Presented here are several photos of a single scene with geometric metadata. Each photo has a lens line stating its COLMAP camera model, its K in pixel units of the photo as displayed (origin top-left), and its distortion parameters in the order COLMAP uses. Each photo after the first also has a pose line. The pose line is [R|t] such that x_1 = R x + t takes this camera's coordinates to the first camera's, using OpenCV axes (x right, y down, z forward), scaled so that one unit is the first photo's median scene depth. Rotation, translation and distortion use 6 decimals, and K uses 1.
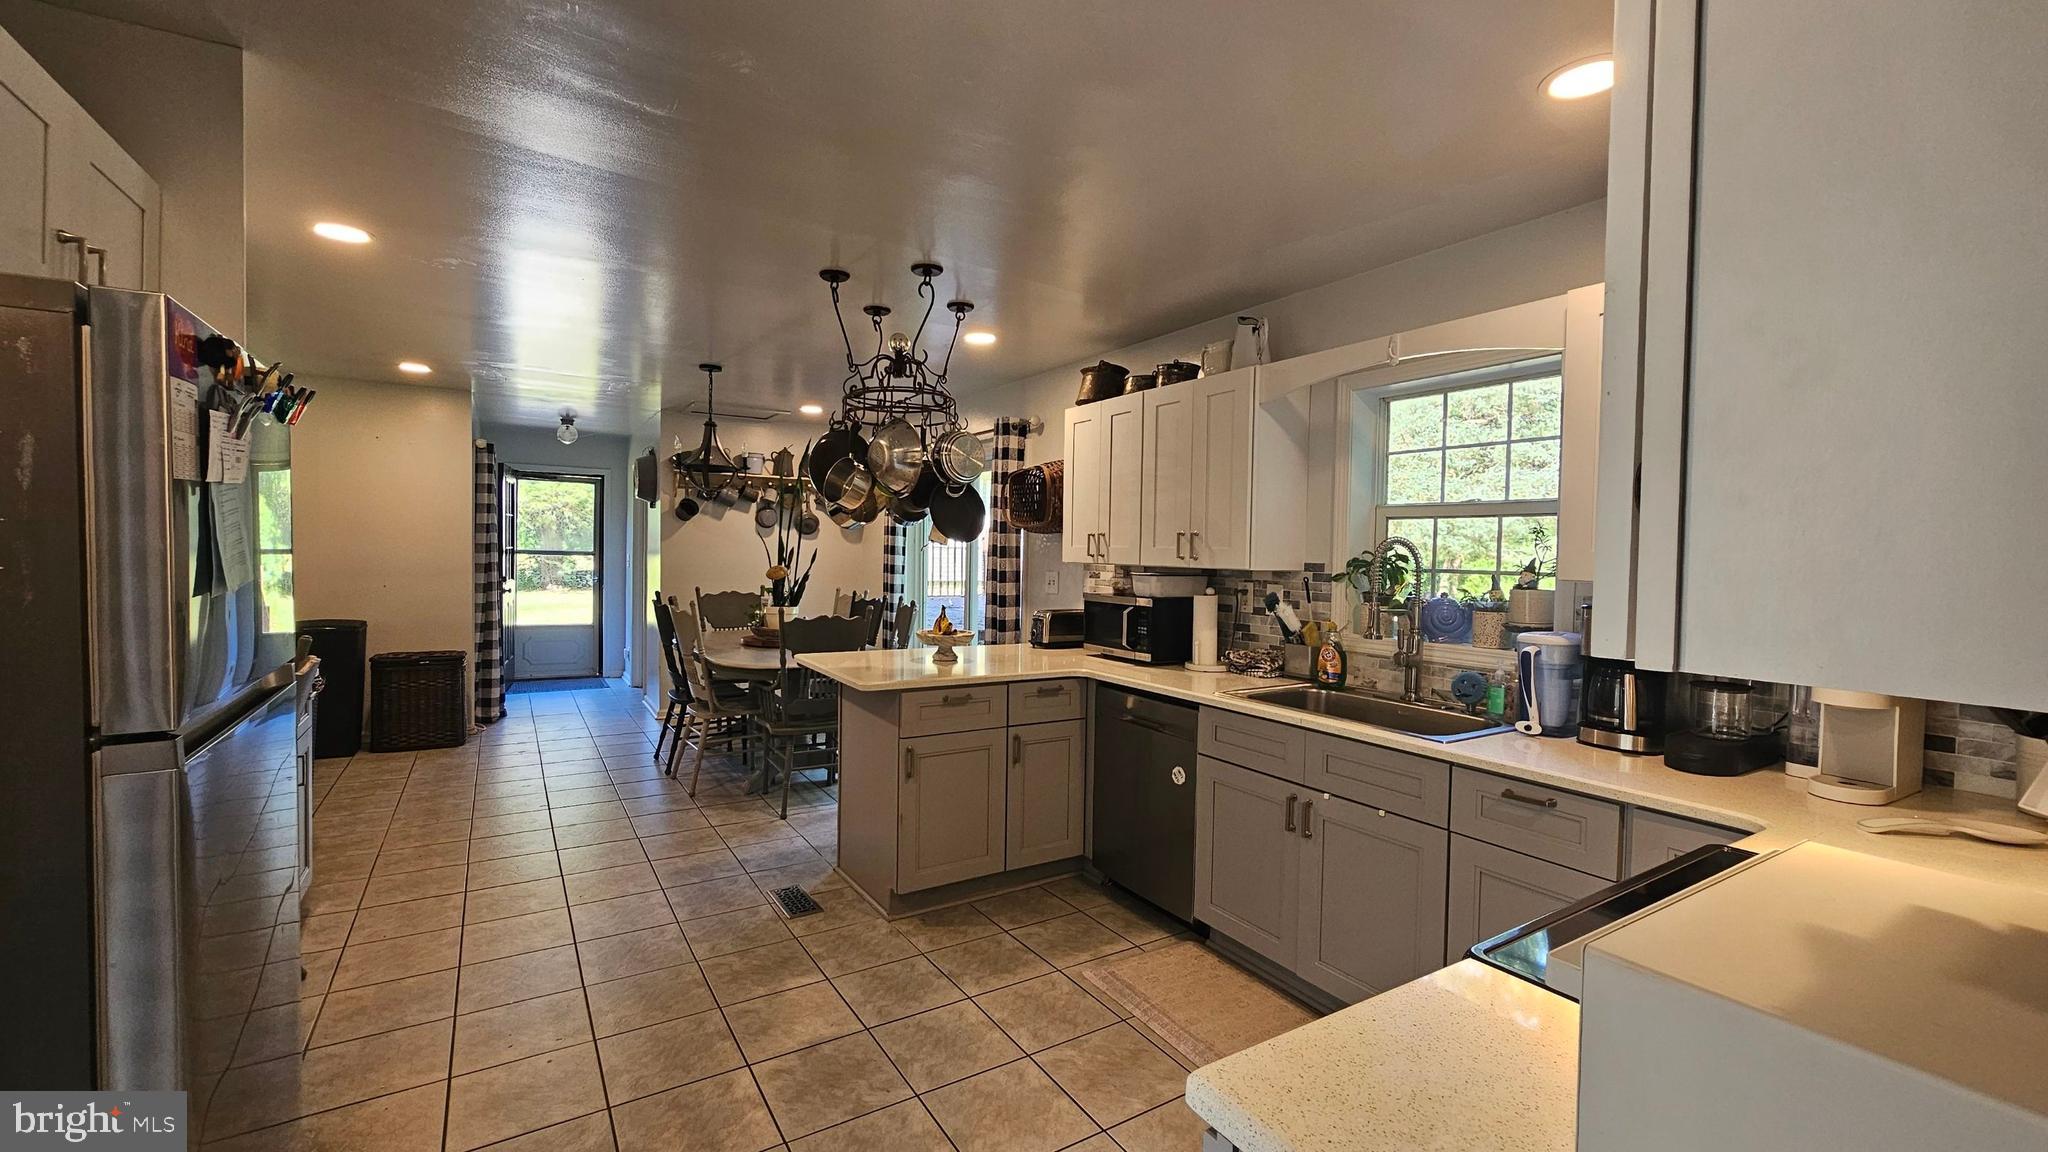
lens RADIAL K [[836.2, 0, 1015.5], [0, 836.2, 571.7], [0, 0, 1]] dist [-0.005972, 0.000152]
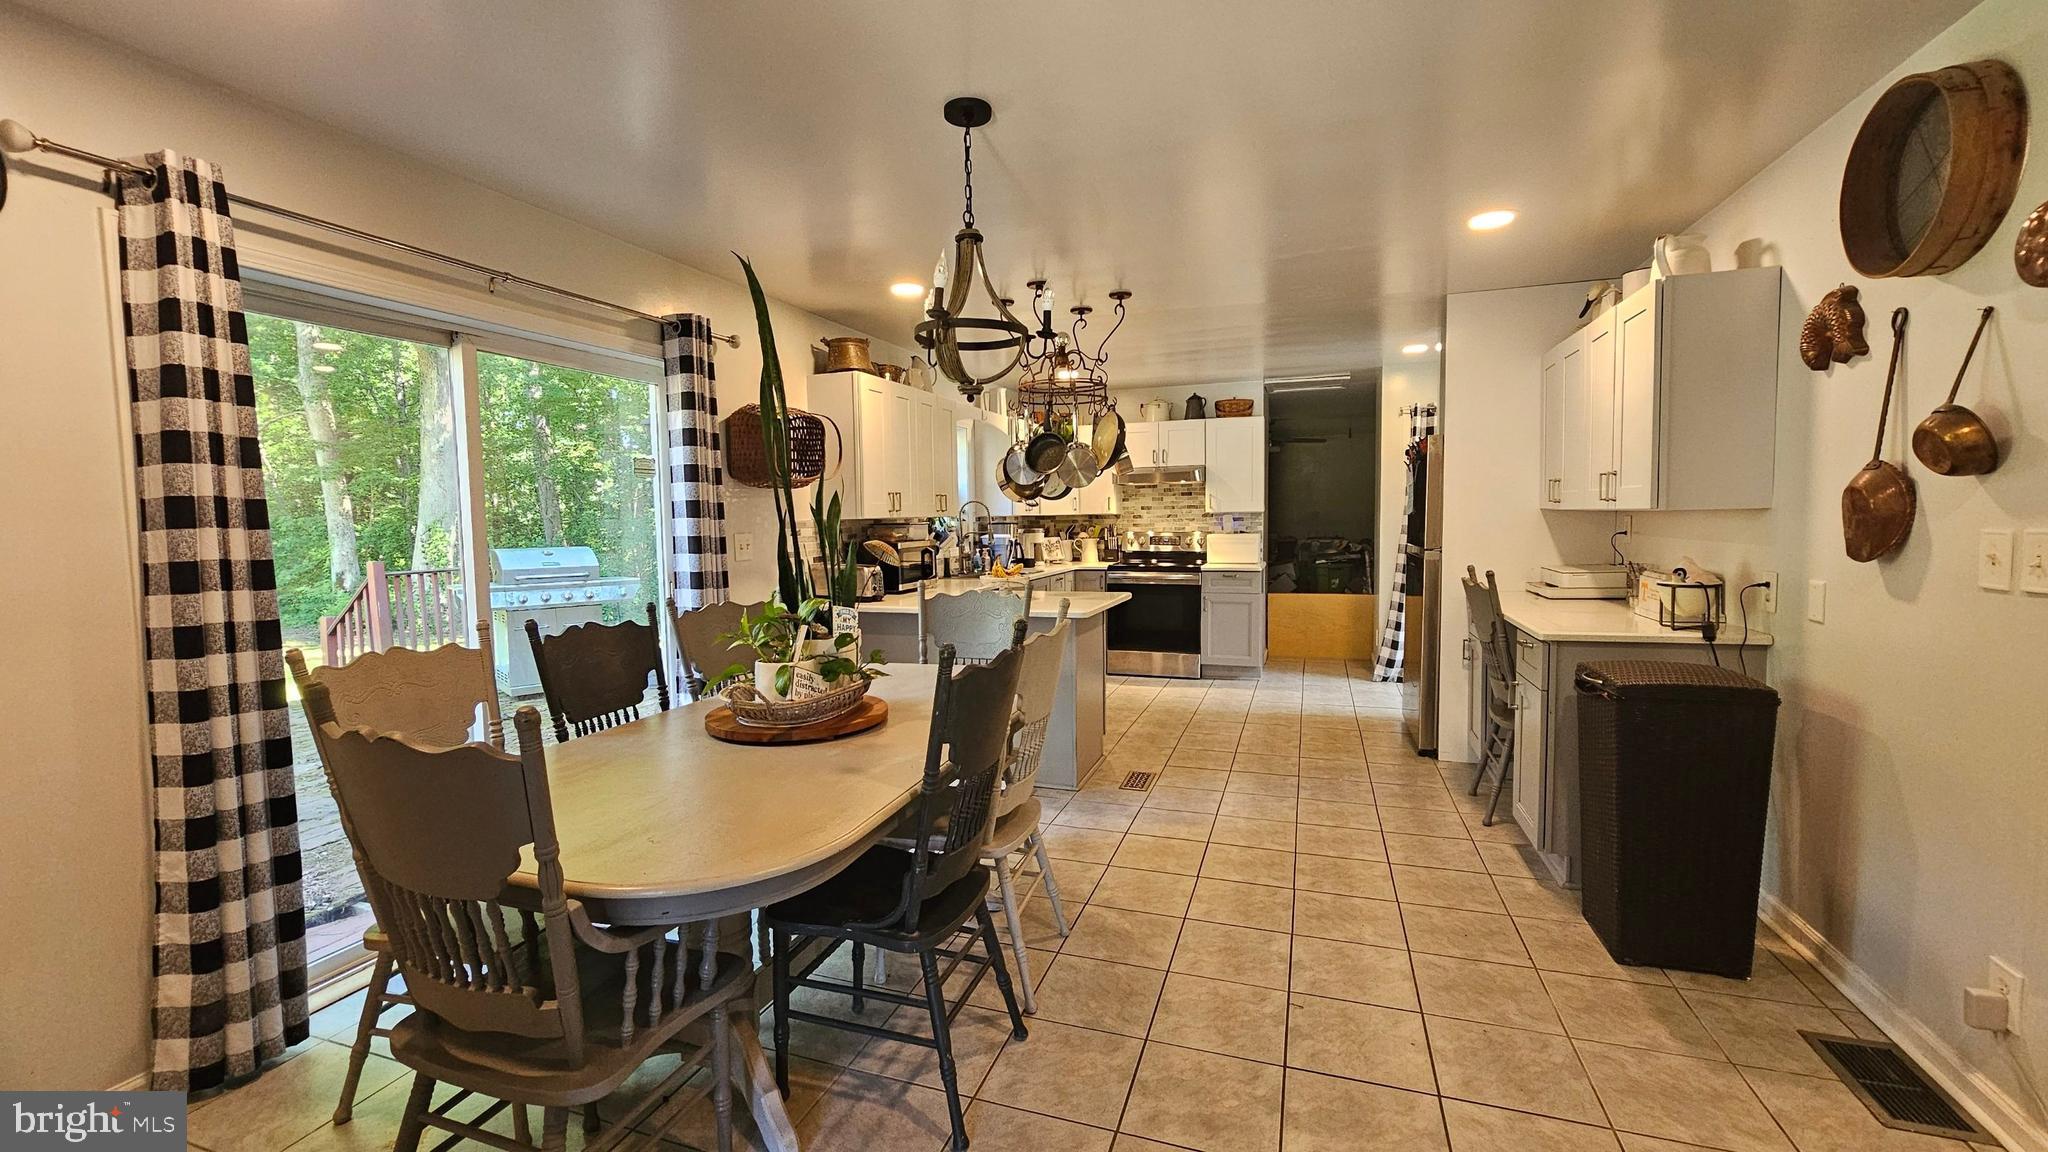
lens RADIAL K [[836.2, 0, 1012.1], [0, 836.2, 580.1], [0, 0, 1]] dist [-0.005972, 0.000152]
pose [[-0.621624, -0.072733, 0.779931, -1.312362], [0.022727, 0.993586, 0.110771, -0.069993], [-0.782986, 0.086584, -0.615984, 2.235467]]
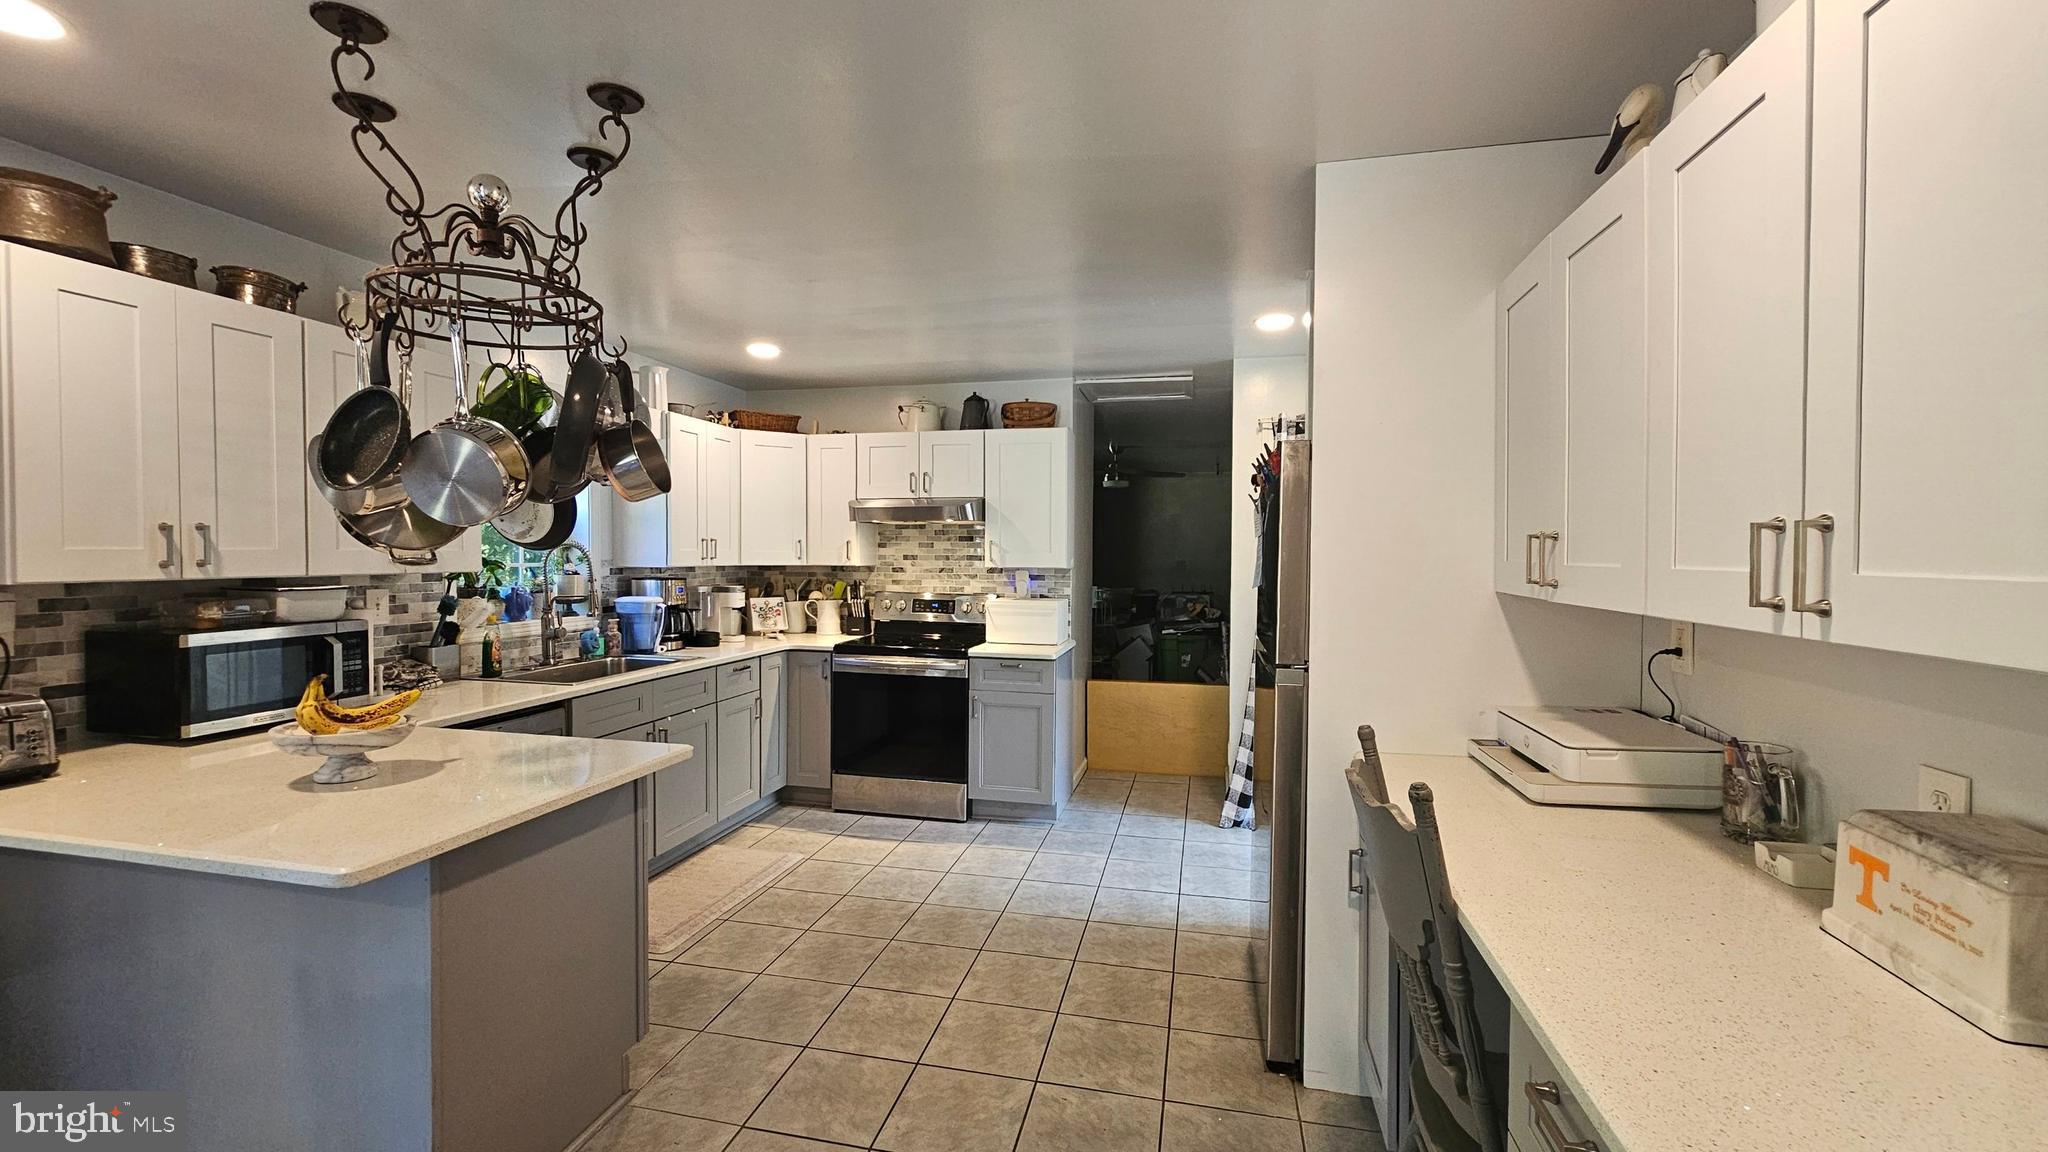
lens RADIAL K [[836.2, 0, 1016.5], [0, 836.2, 577.5], [0, 0, 1]] dist [-0.005972, 0.000152]
pose [[-0.708932, -0.048883, 0.703581, -0.944403], [-0.004513, 0.997889, 0.064784, -0.068973], [-0.705263, 0.042752, -0.707656, 1.385768]]
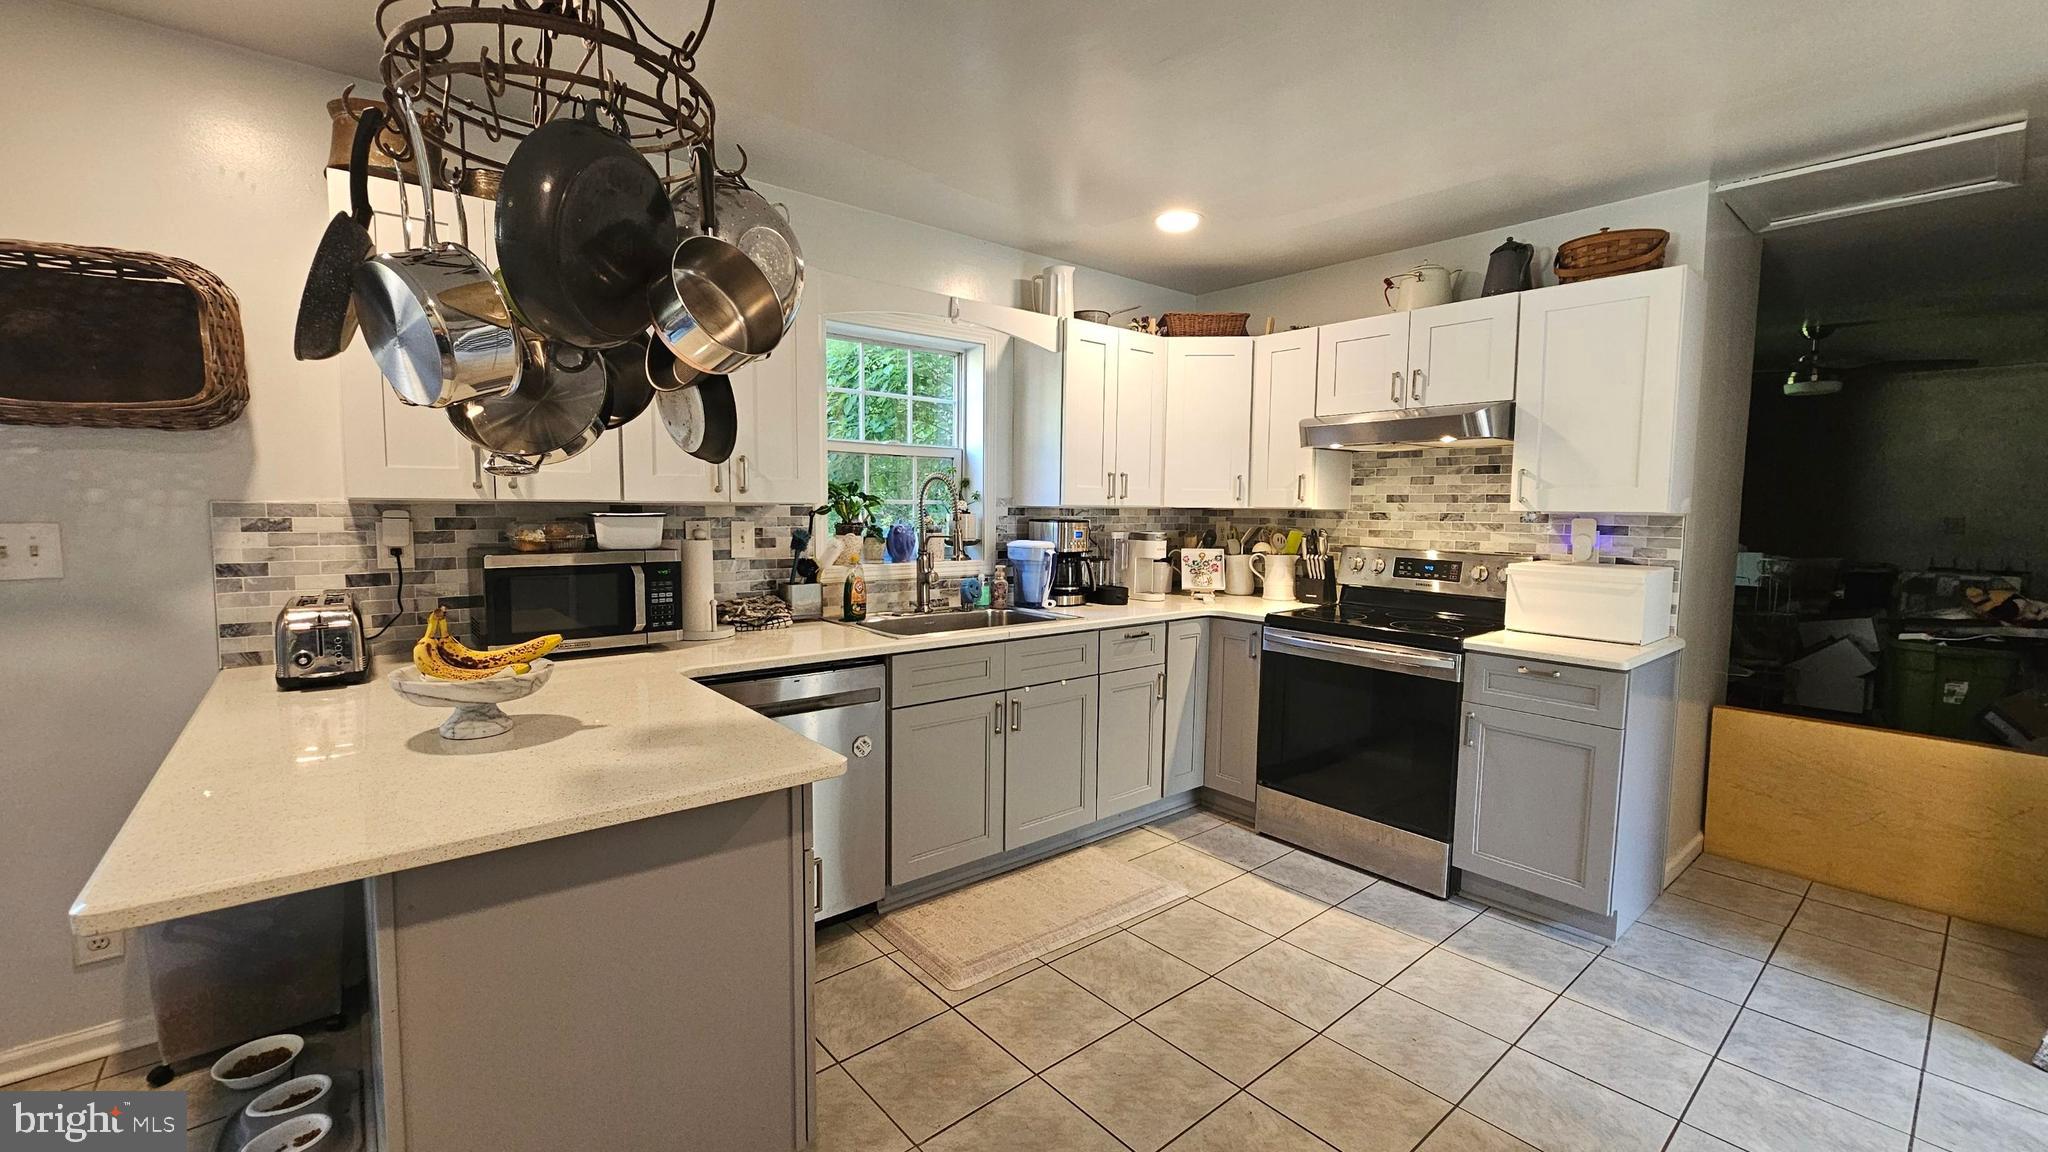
lens RADIAL K [[836.2, 0, 1013.9], [0, 836.2, 575.7], [0, 0, 1]] dist [-0.005972, 0.000152]
pose [[-0.137185, -0.108347, 0.984602, -0.691468], [0.011585, 0.993756, 0.110969, -0.025154], [-0.990478, 0.026629, -0.135073, 1.019309]]
